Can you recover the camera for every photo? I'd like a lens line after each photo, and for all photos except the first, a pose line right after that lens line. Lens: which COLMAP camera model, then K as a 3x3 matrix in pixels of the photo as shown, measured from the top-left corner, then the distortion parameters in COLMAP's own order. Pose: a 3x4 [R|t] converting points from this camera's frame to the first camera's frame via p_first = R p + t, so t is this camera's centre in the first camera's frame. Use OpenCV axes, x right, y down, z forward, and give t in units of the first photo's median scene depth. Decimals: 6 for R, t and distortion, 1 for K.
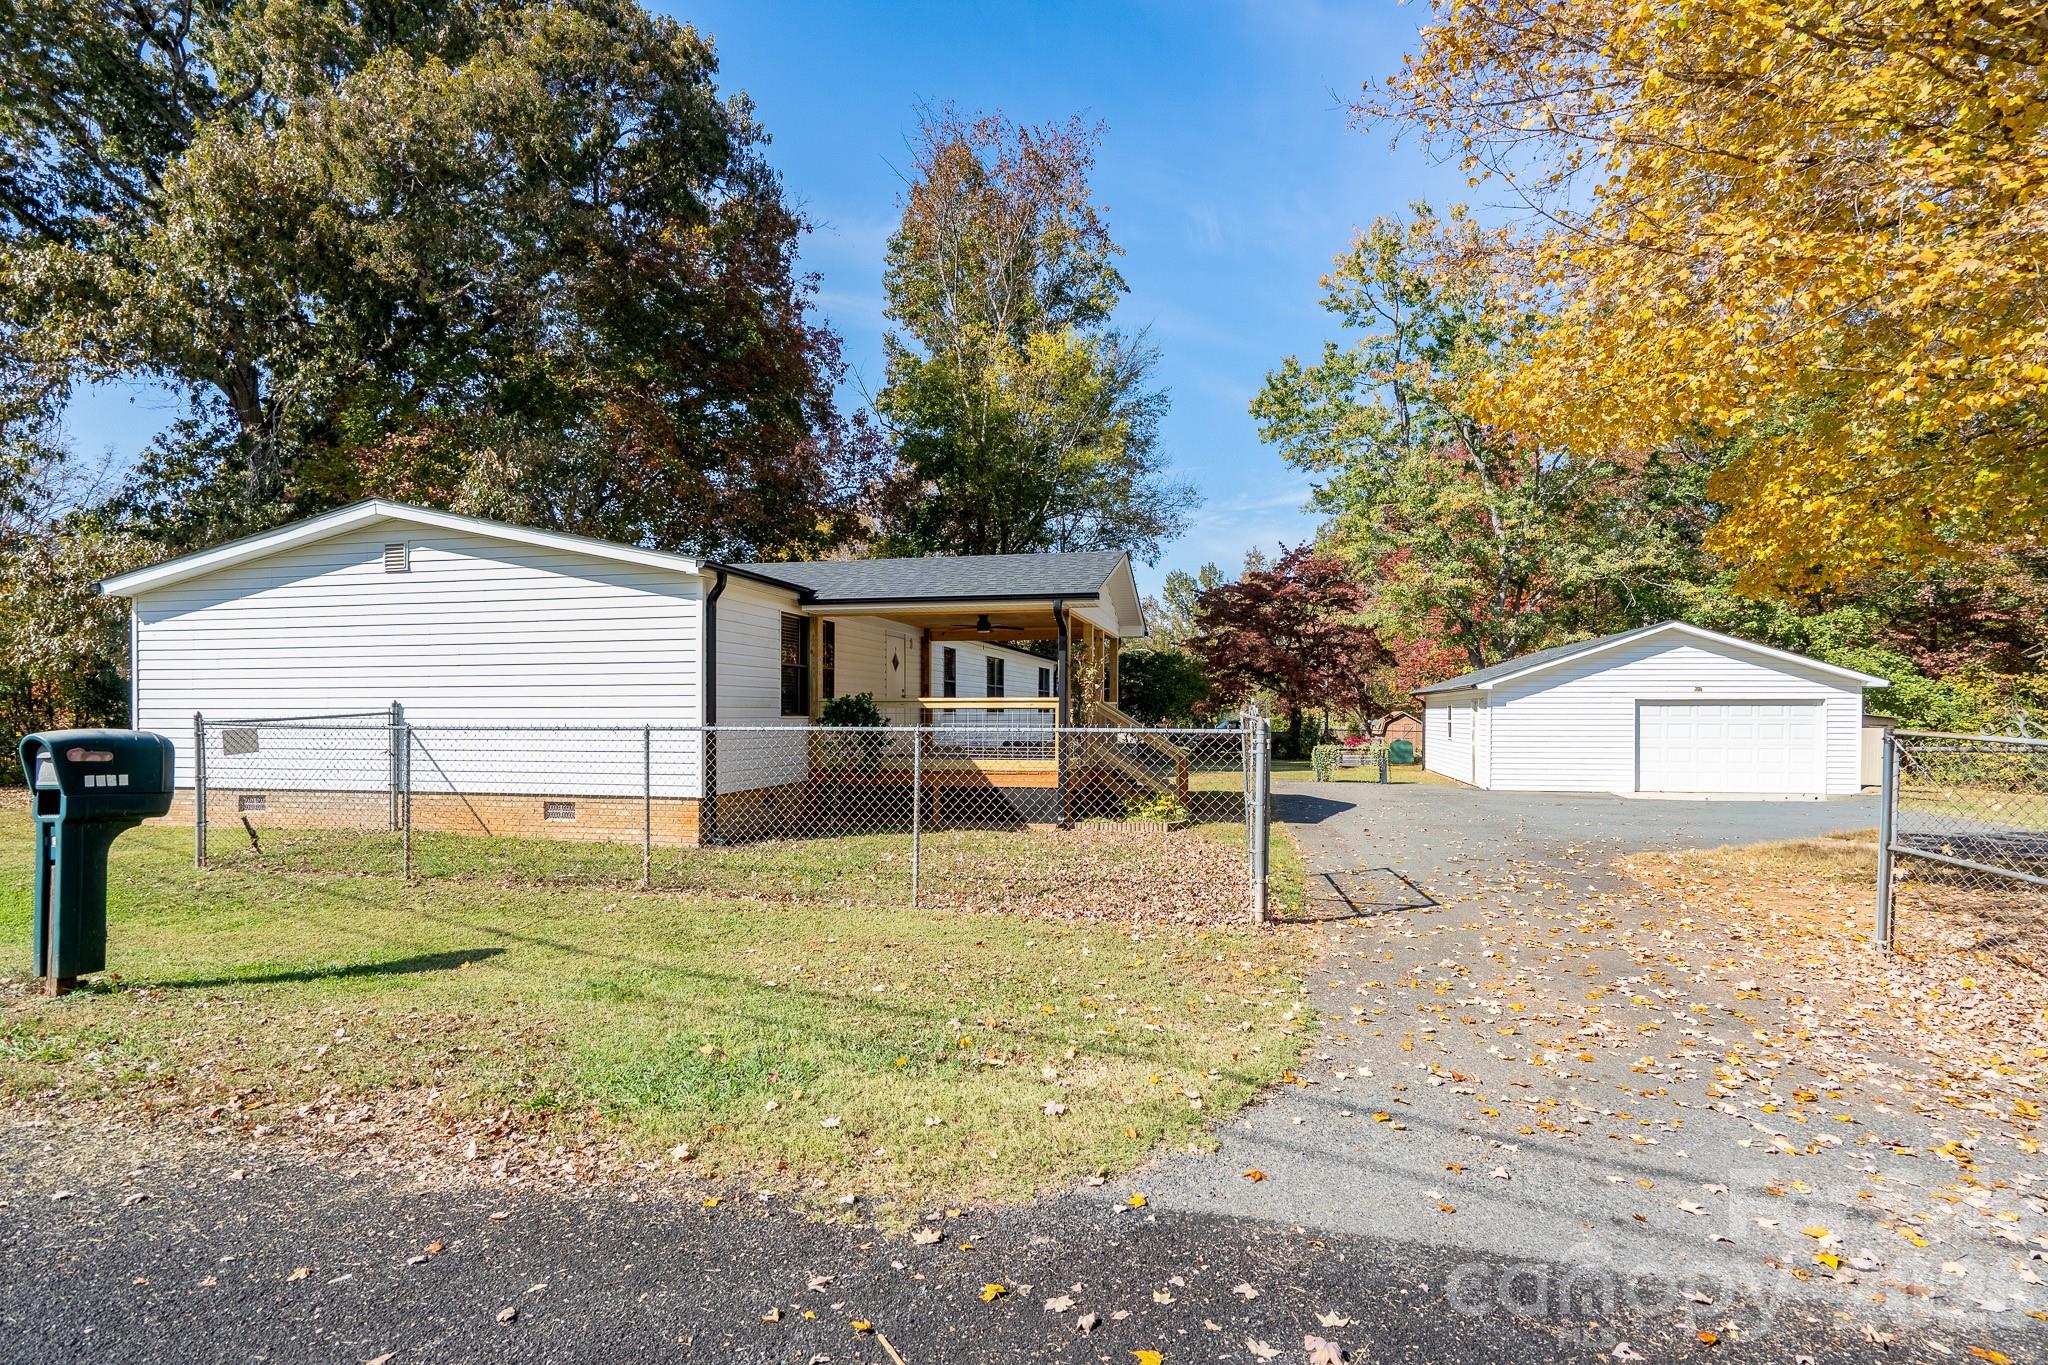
lens RADIAL K [[948.9, 0, 1075.1], [0, 948.9, 696.4], [0, 0, 1]] dist [-0.002978, 0.000066]
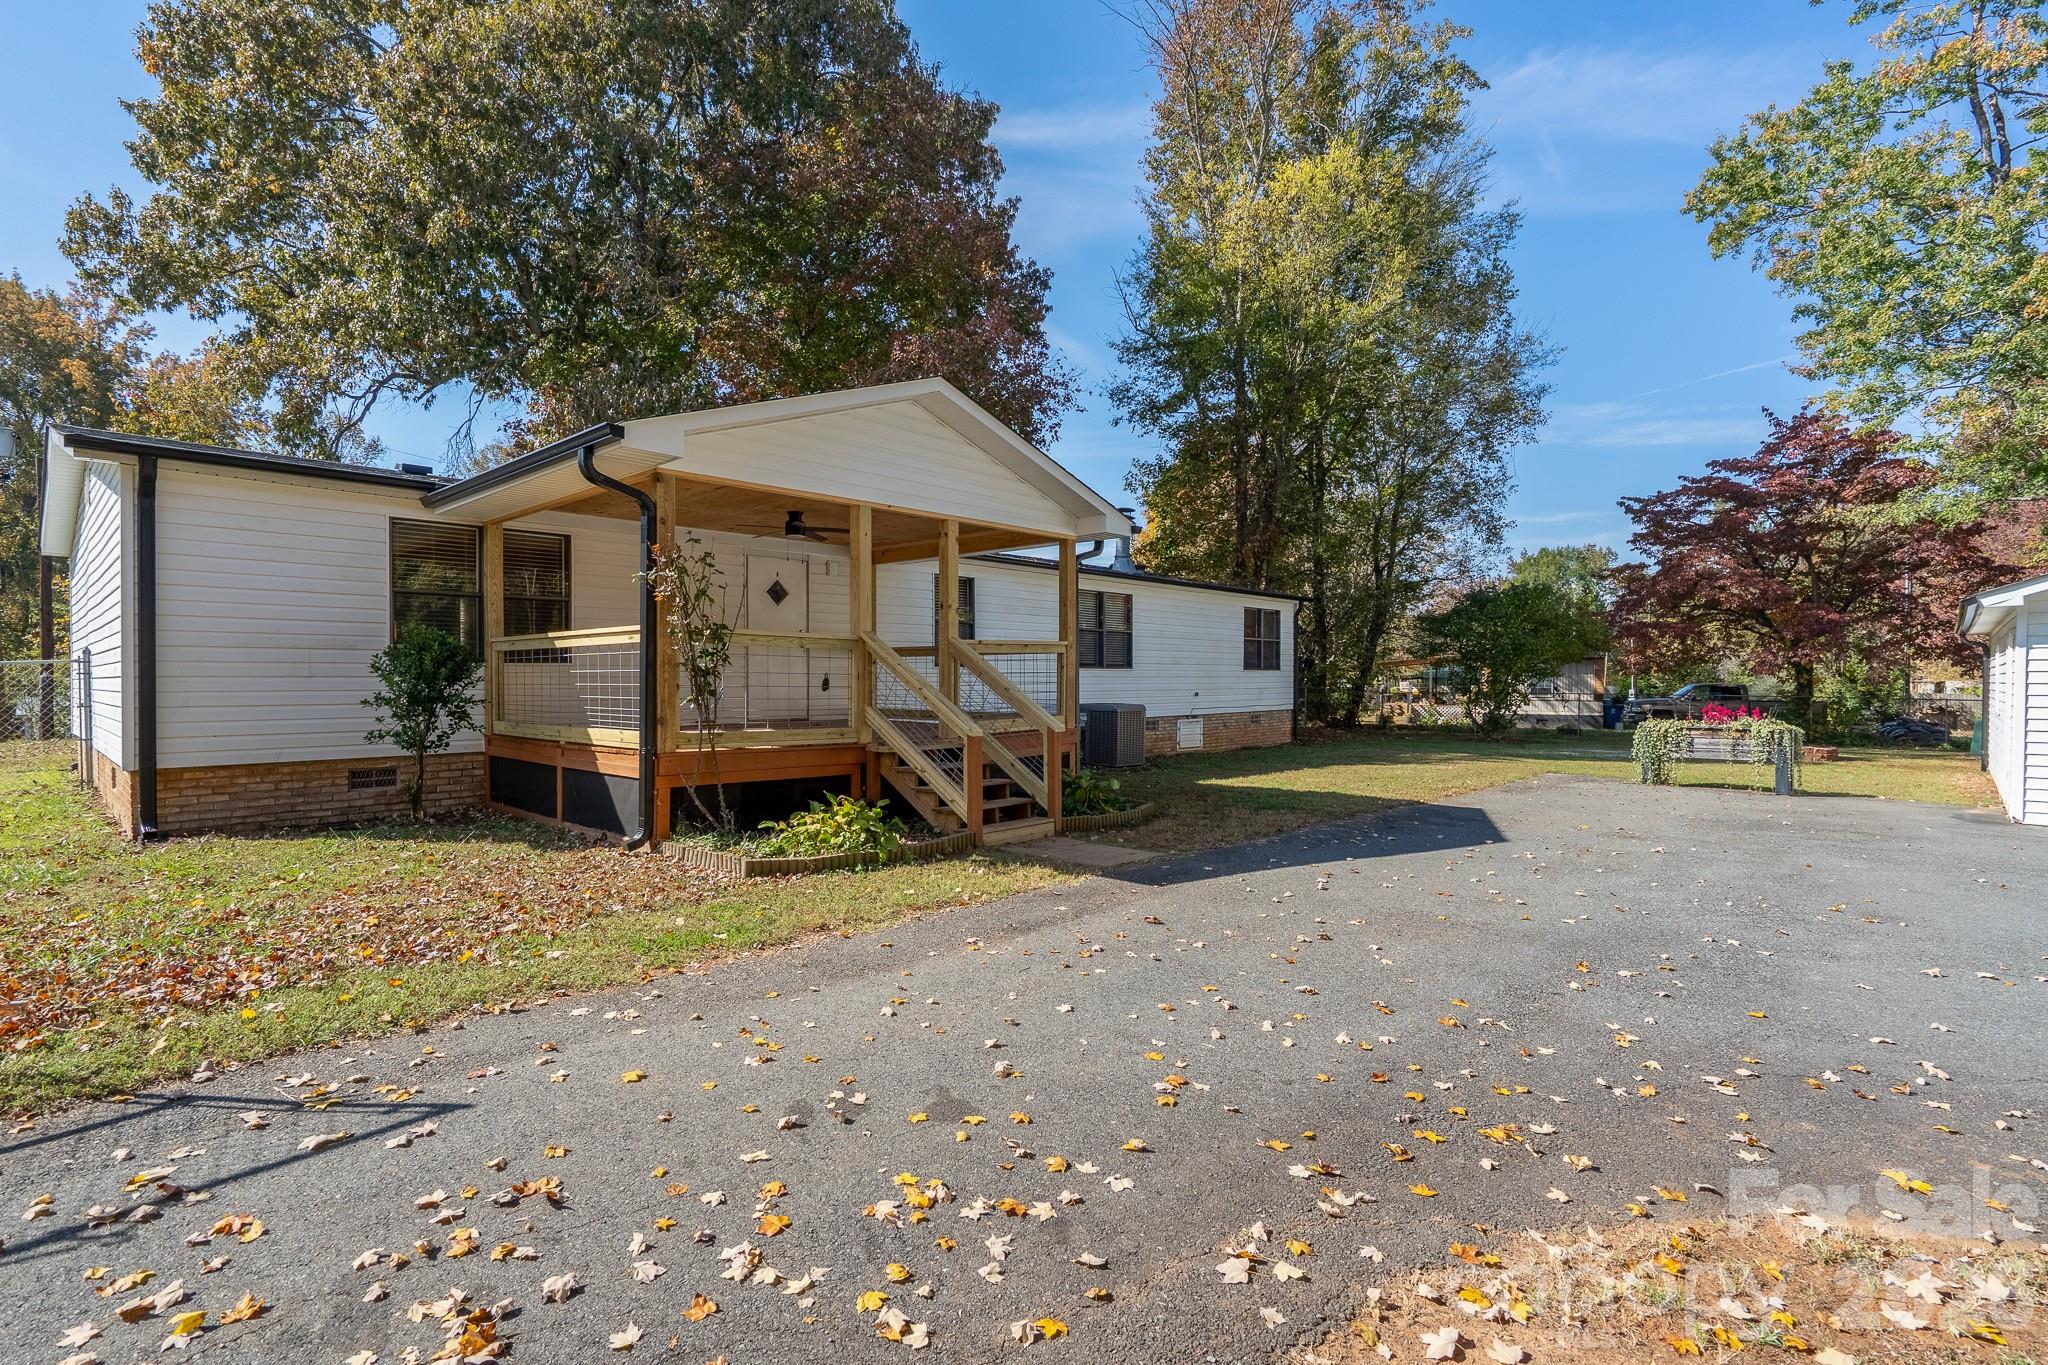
lens RADIAL K [[948.9, 0, 1075.1], [0, 948.9, 696.4], [0, 0, 1]] dist [-0.002978, 0.000066]
pose [[0.861165, 0.005649, -0.508294, 0.192036], [0.011335, 0.999476, 0.030311, 0.012361], [0.508199, -0.031865, 0.860650, 0.259061]]
